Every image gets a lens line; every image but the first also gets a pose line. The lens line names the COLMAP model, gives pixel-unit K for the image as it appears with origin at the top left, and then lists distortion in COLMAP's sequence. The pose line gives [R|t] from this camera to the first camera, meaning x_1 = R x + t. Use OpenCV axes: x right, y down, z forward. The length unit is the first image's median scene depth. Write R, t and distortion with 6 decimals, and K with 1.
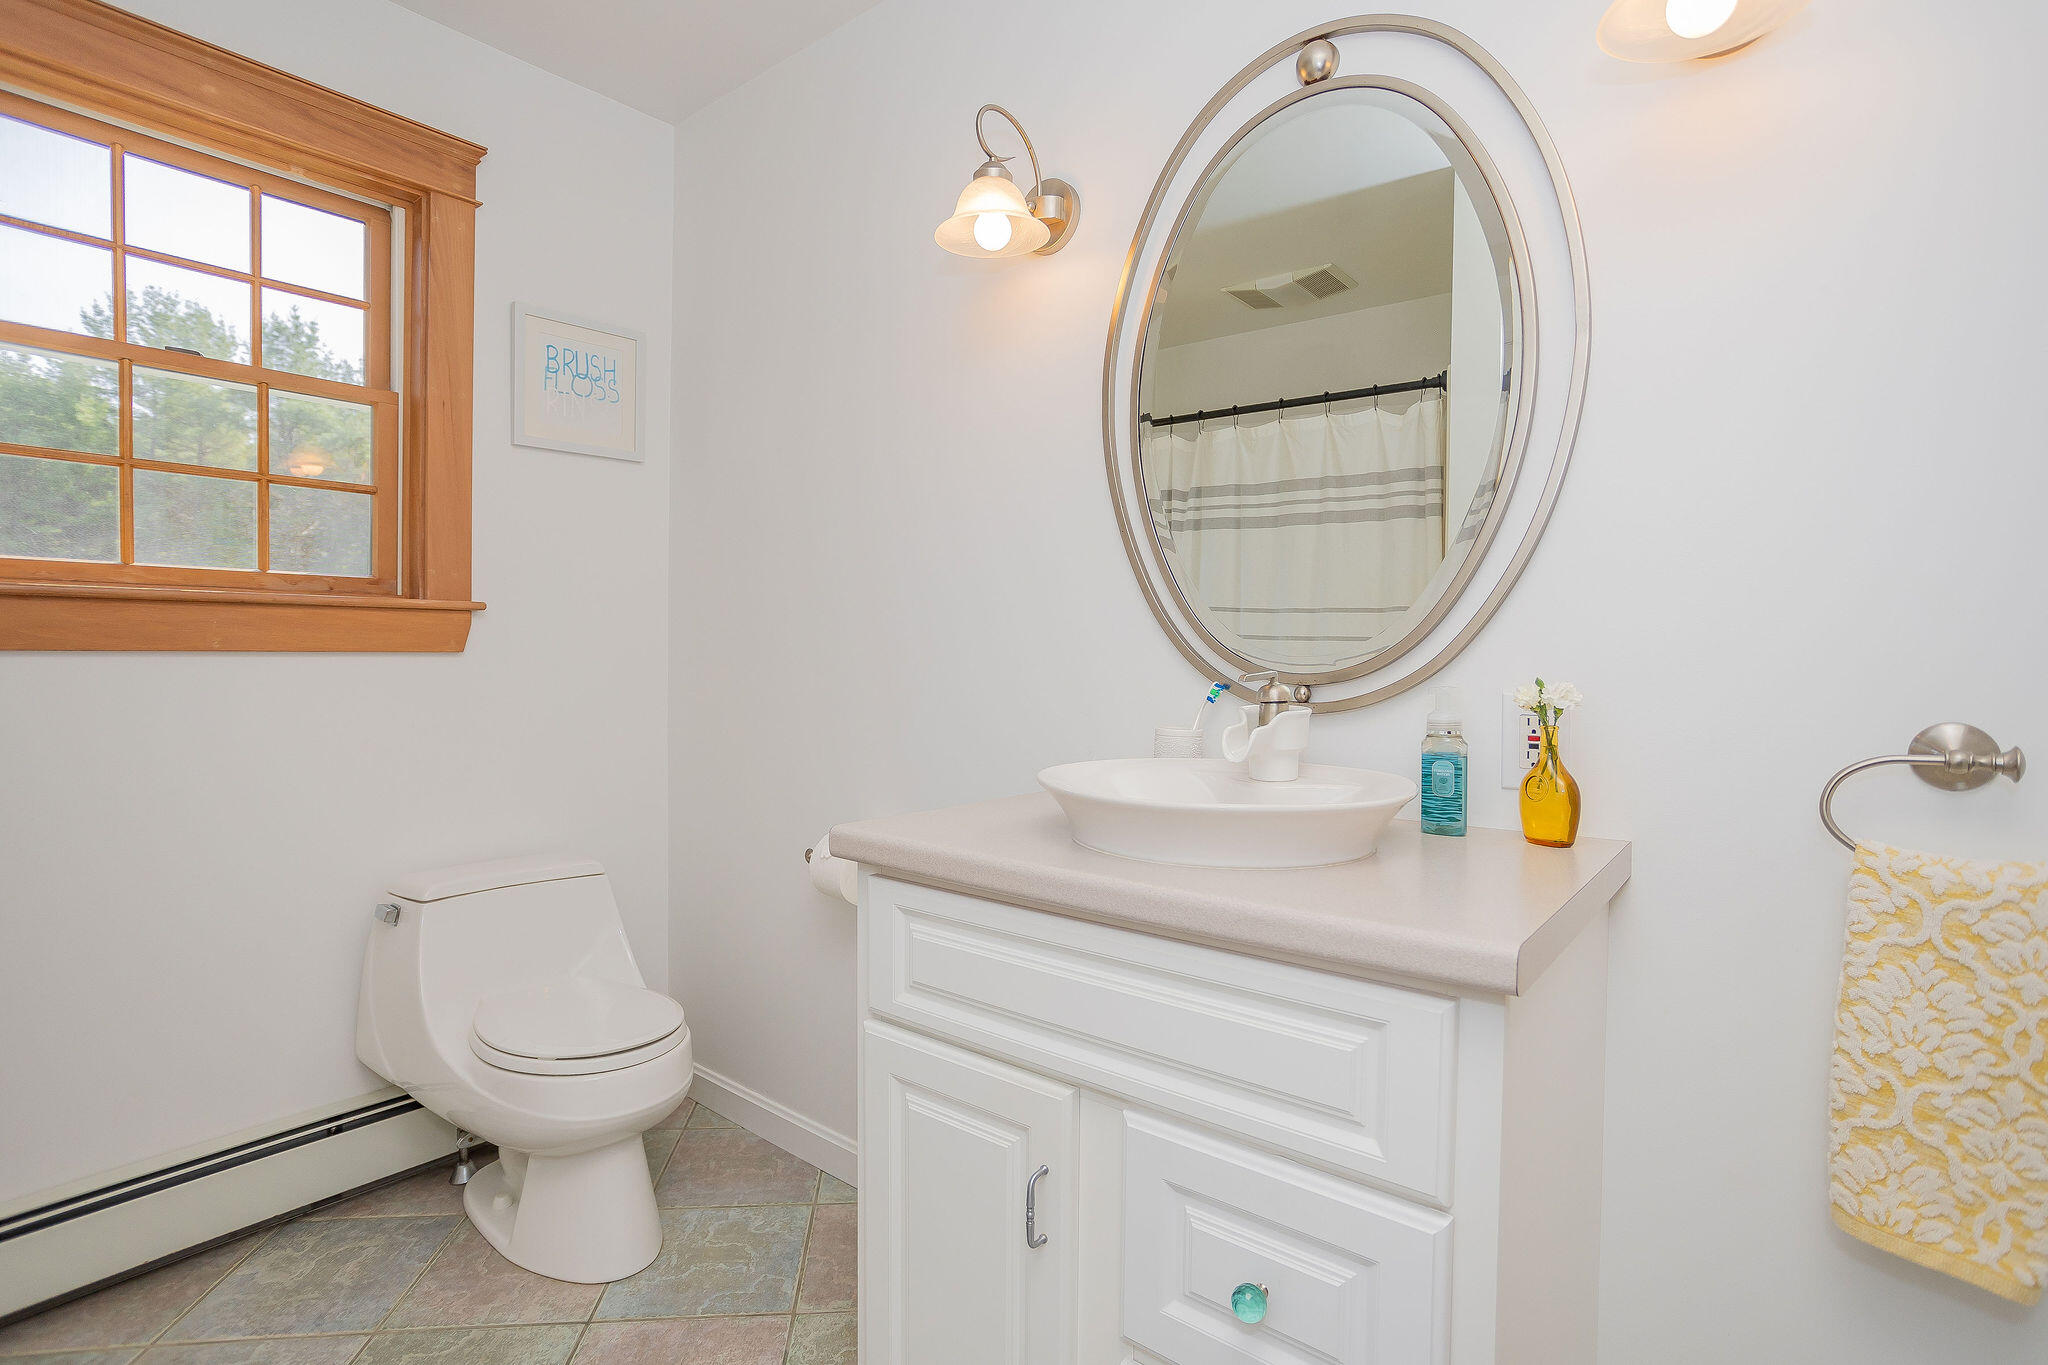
lens RADIAL K [[1036.8, 0, 1015.3], [0, 1036.8, 668.4], [0, 0, 1]] dist [-0.026975, 0.024289]
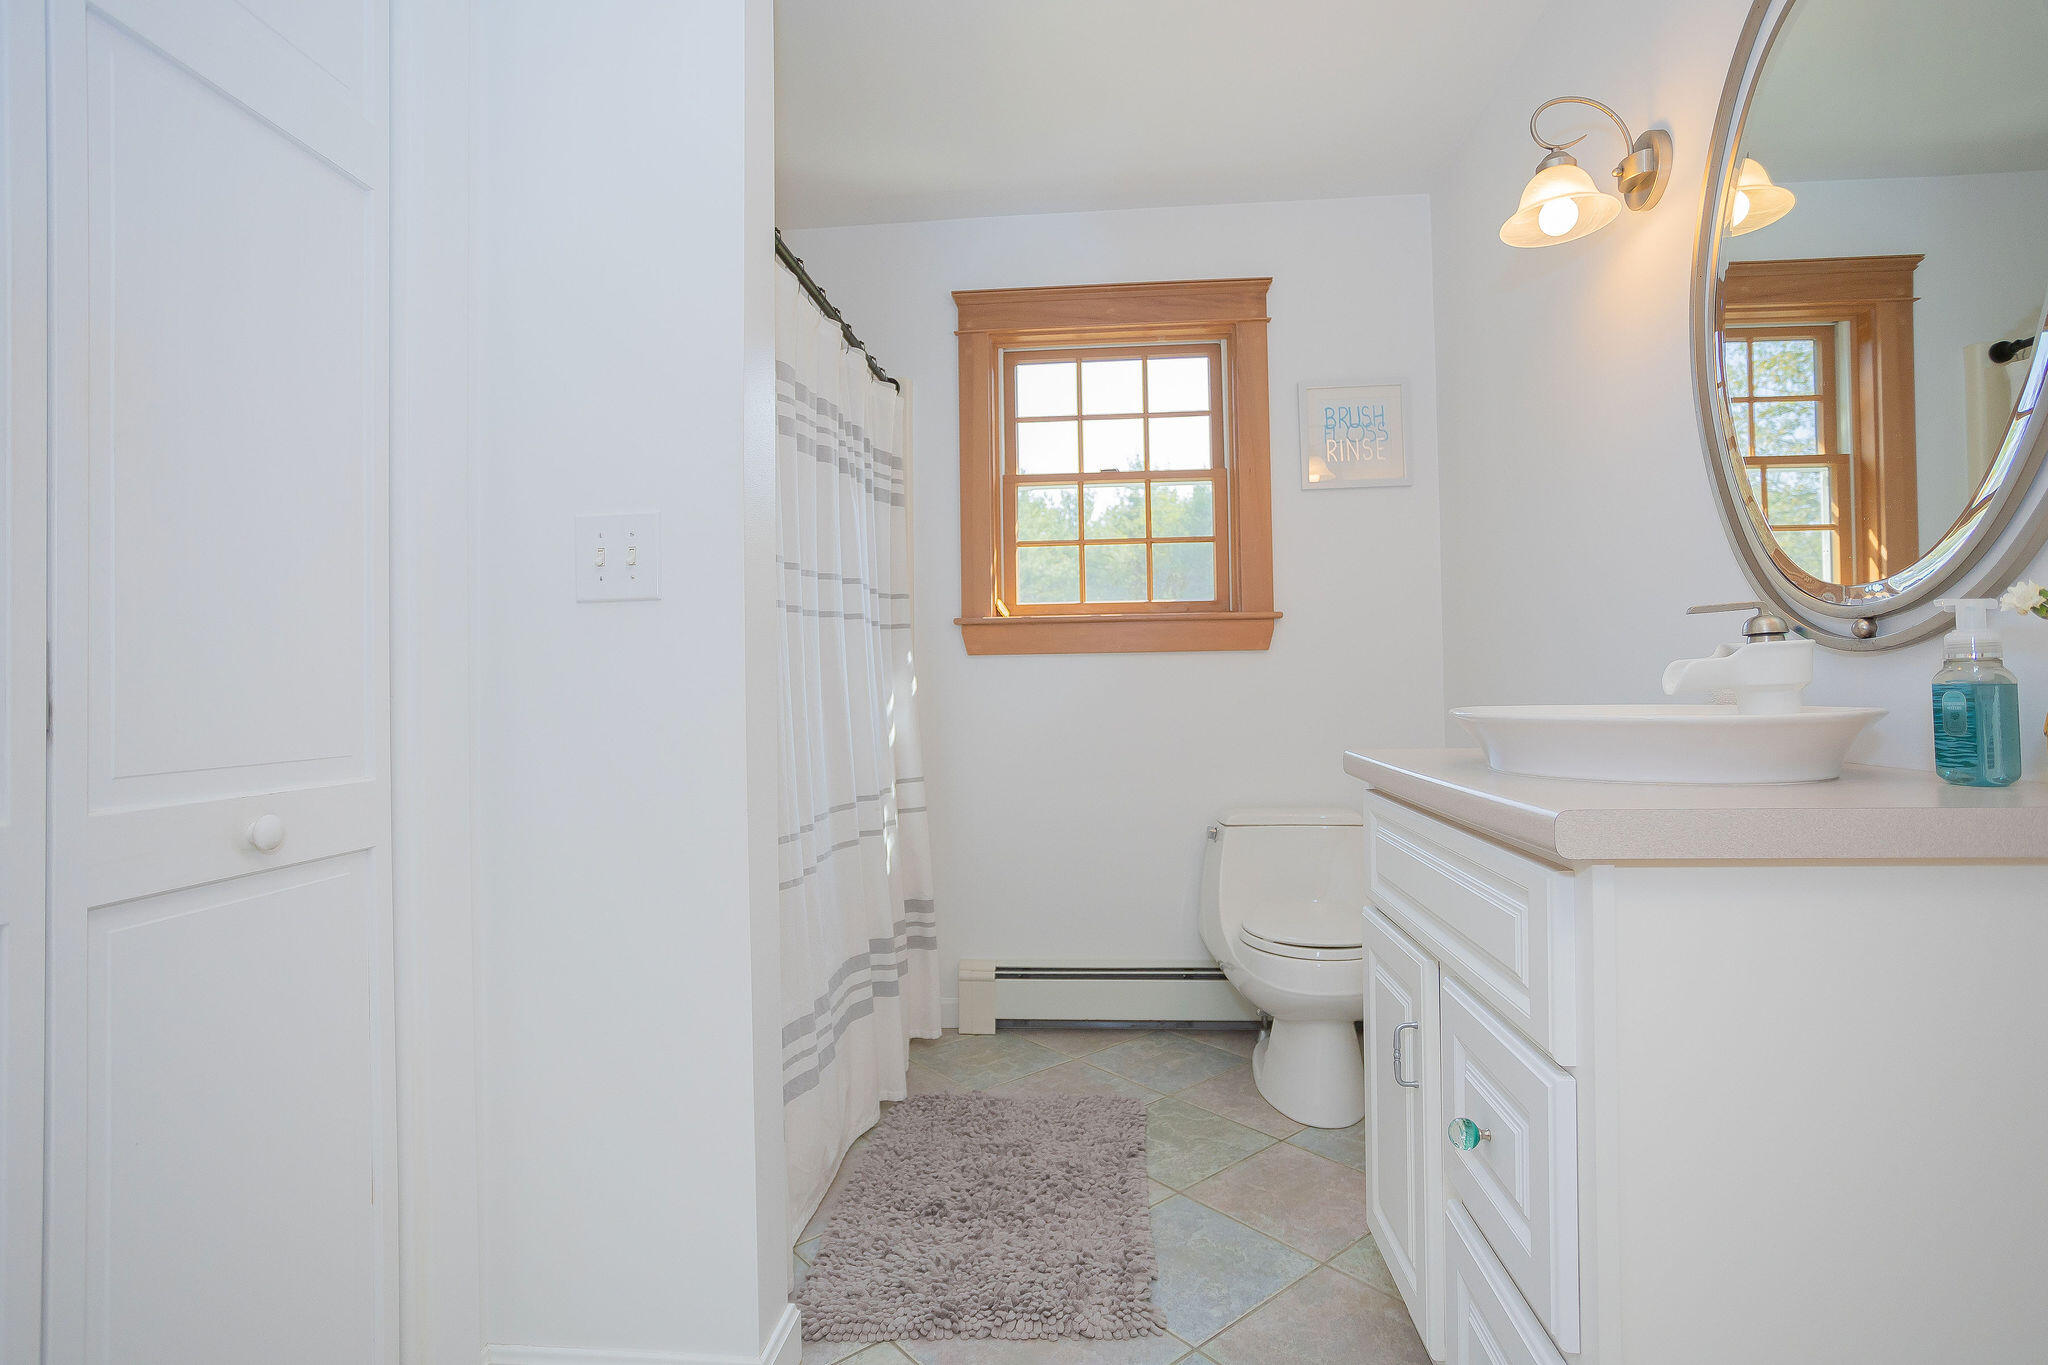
lens RADIAL K [[1036.8, 0, 1015.3], [0, 1036.8, 668.4], [0, 0, 1]] dist [-0.026975, 0.024289]
pose [[0.562453, -0.032815, -0.826178, 0.441178], [0.001803, 0.999258, -0.038462, 0.066947], [0.826827, 0.020144, 0.562095, -0.037513]]
